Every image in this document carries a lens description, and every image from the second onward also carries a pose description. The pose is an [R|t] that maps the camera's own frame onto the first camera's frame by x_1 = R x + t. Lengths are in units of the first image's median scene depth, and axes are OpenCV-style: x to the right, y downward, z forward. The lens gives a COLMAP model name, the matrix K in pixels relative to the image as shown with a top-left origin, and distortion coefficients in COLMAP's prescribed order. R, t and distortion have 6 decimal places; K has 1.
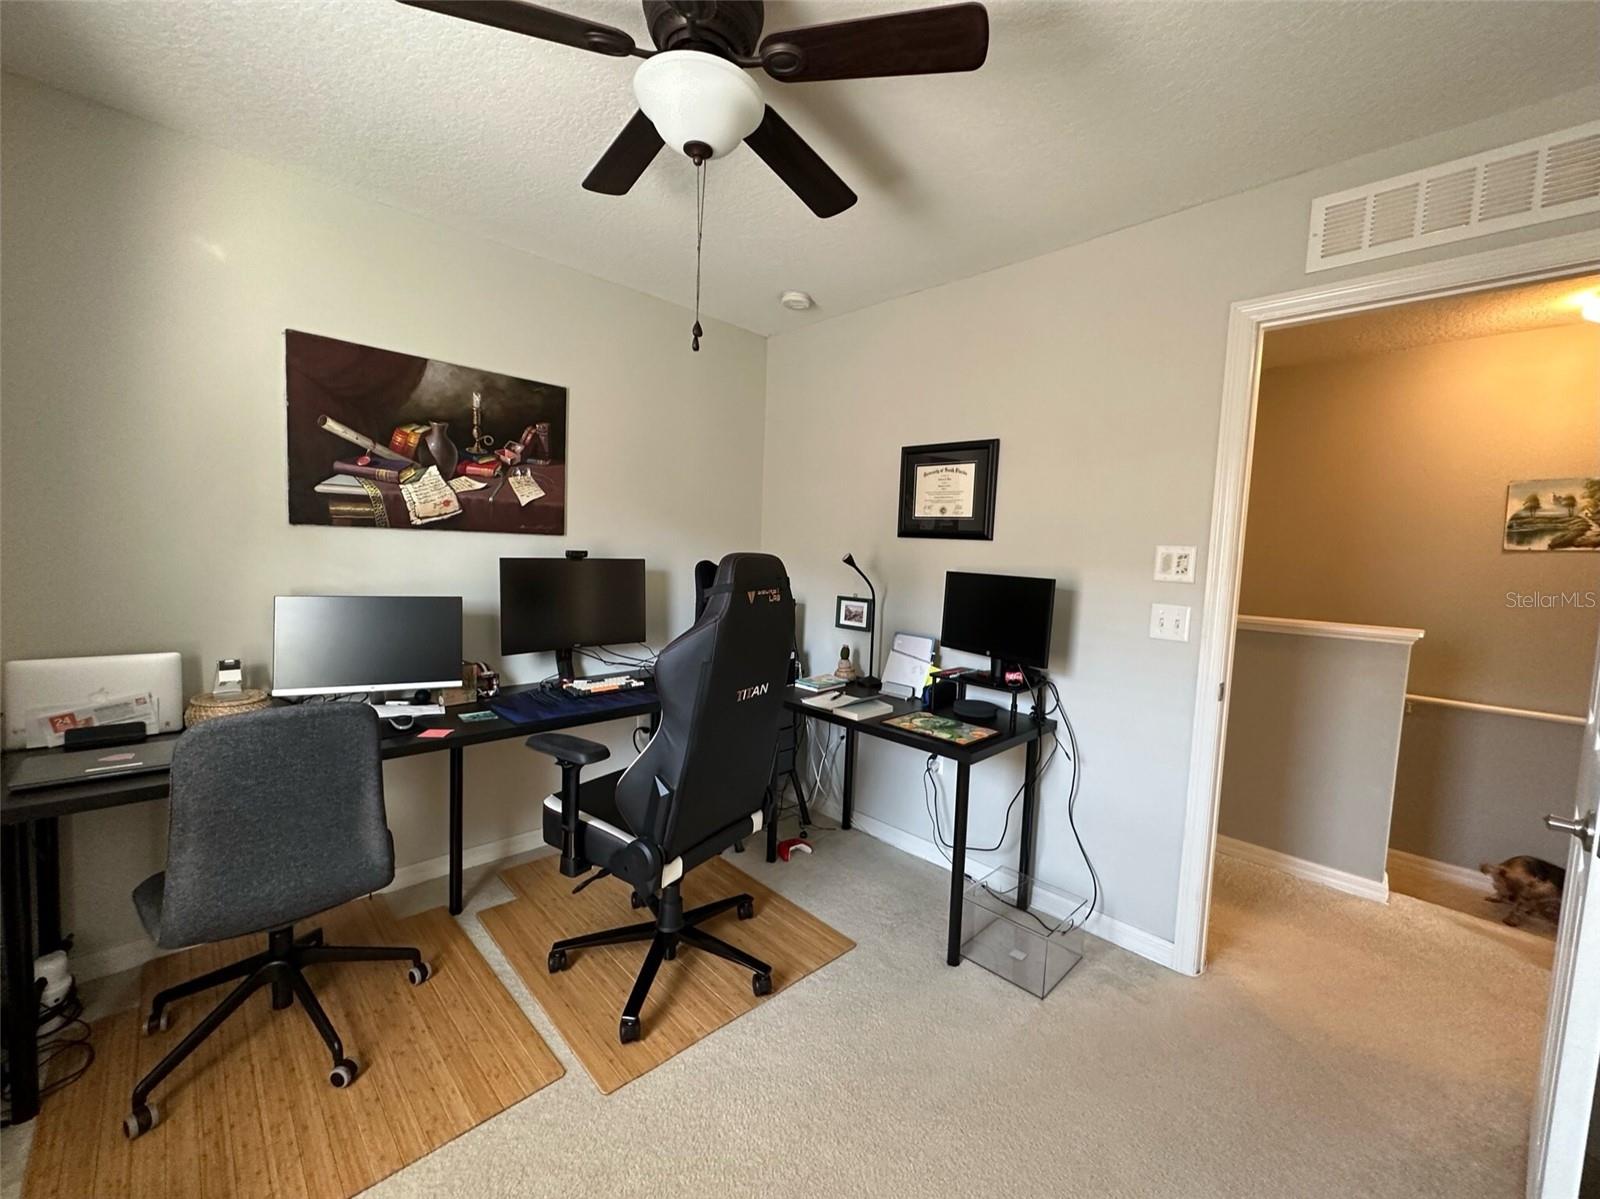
lens RADIAL K [[643.2, 0, 802.5], [0, 643.2, 597.9], [0, 0, 1]] dist [-0.000255, 0.000240]
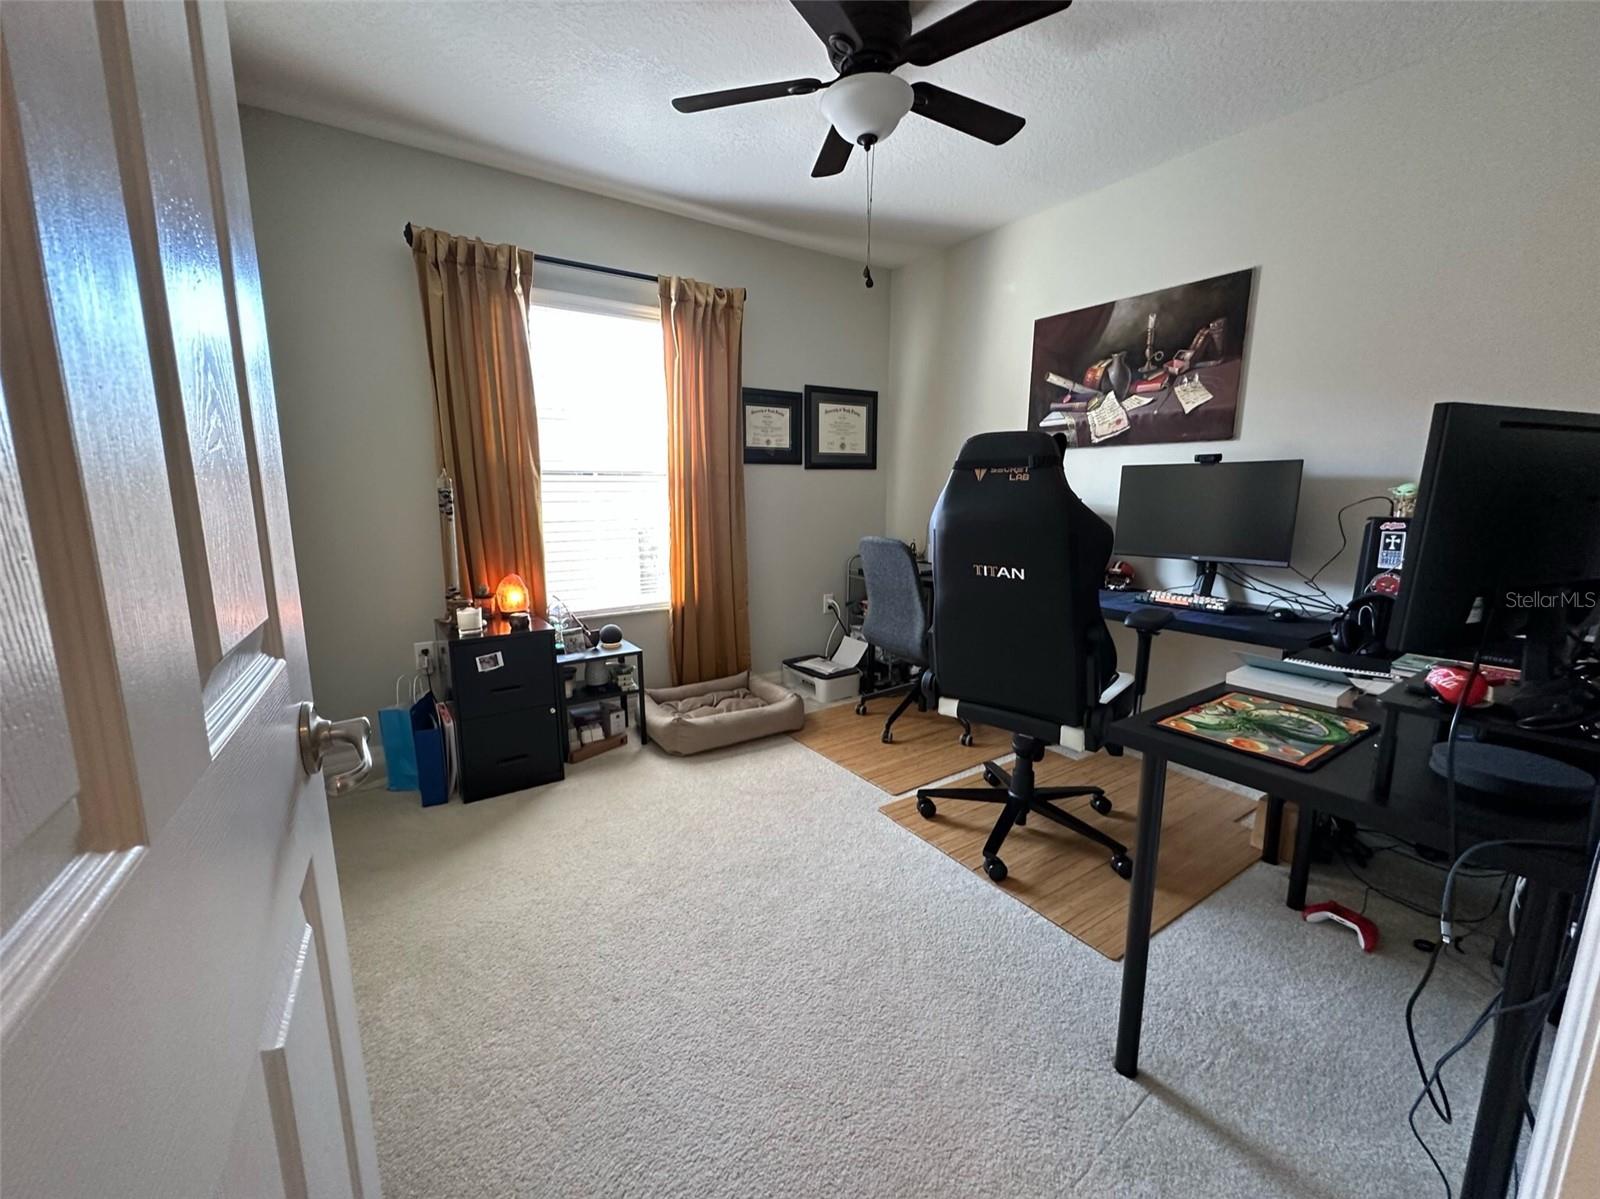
lens RADIAL K [[643.2, 0, 801.6], [0, 643.2, 599.0], [0, 0, 1]] dist [-0.000255, 0.000240]
pose [[-0.177559, 0.128887, -0.975634, 0.767031], [-0.087673, 0.985373, 0.146130, 0.053032], [0.980197, 0.111484, -0.163662, 0.683026]]
